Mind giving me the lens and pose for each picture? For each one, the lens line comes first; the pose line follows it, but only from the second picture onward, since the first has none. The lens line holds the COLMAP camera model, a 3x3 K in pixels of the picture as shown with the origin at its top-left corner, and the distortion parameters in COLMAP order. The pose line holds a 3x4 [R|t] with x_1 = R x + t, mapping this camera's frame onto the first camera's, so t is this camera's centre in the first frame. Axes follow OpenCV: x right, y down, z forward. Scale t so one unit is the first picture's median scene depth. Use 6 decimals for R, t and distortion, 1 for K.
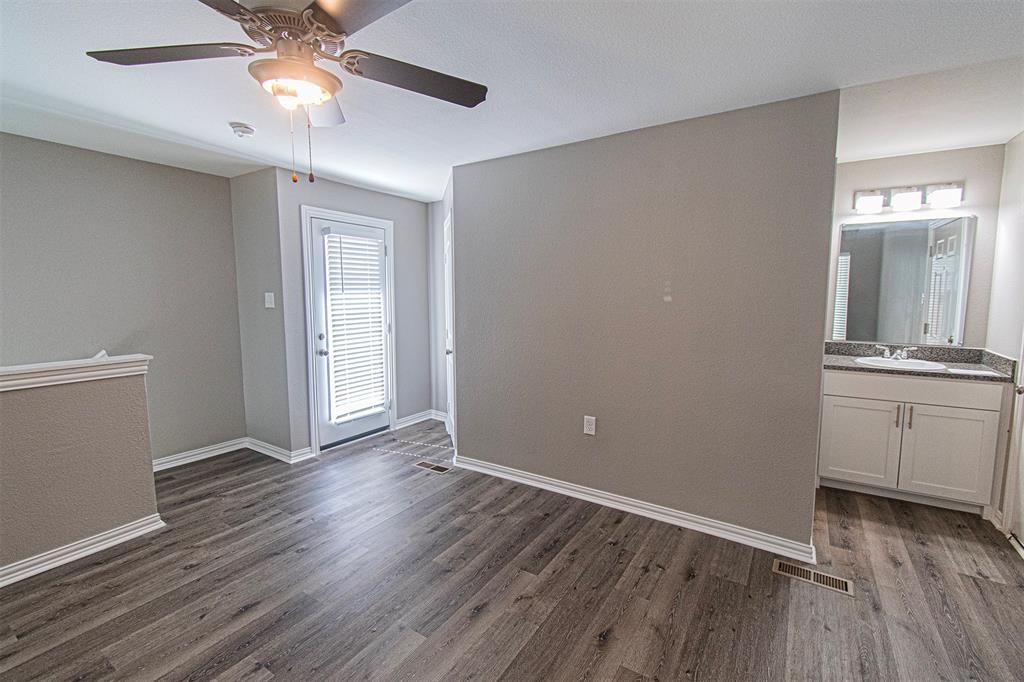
lens RADIAL K [[452.6, 0, 511.8], [0, 452.6, 340.5], [0, 0, 1]] dist [0.001706, -0.001729]
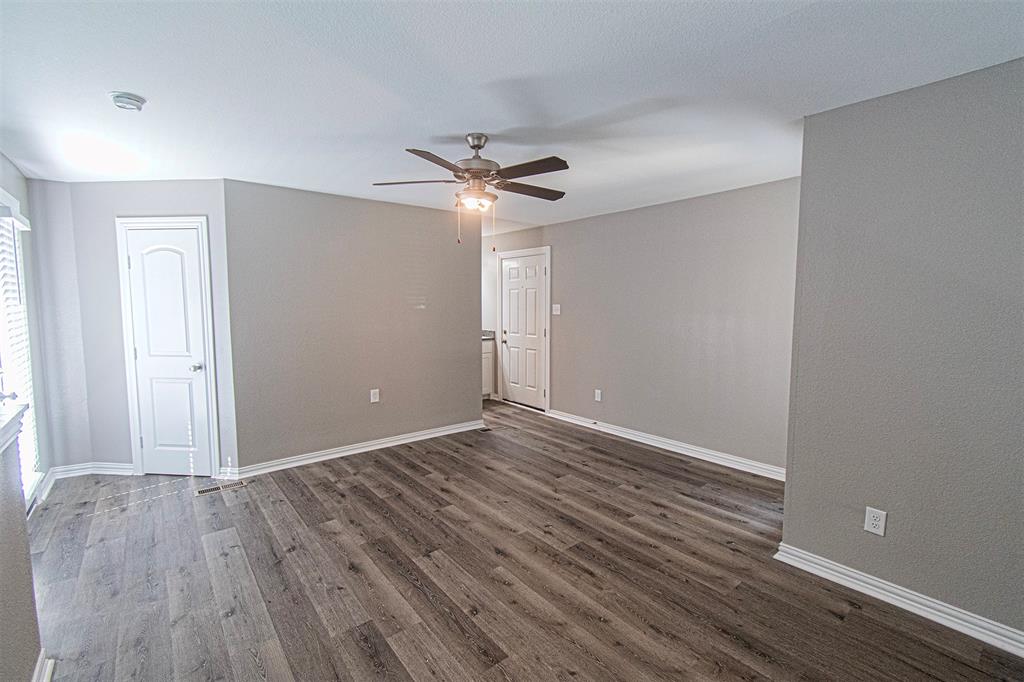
lens RADIAL K [[452.6, 0, 525.0], [0, 452.6, 337.4], [0, 0, 1]] dist [0.001706, -0.001729]
pose [[0.287305, -0.074921, 0.954905, -1.053400], [0.101877, 0.993671, 0.047310, -0.014836], [-0.952406, 0.083691, 0.293119, 0.114707]]
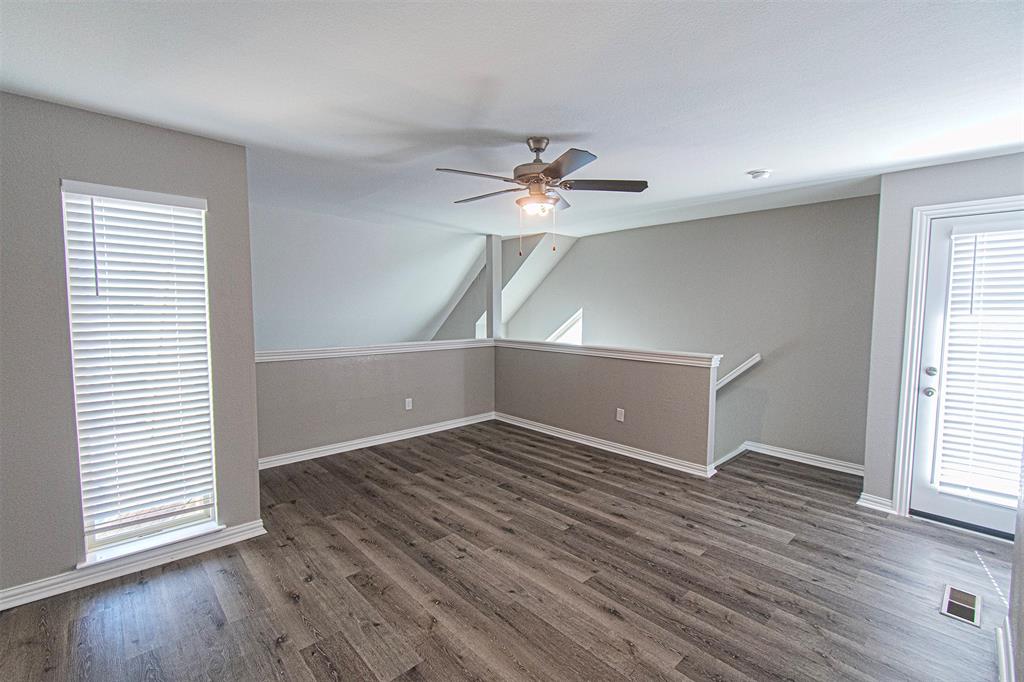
lens RADIAL K [[452.6, 0, 506.4], [0, 452.6, 335.6], [0, 0, 1]] dist [0.001706, -0.001729]
pose [[-0.261555, 0.057115, -0.963497, 0.653278], [-0.109073, 0.990104, 0.088301, -0.072803], [0.959006, 0.128187, -0.252737, 0.638157]]
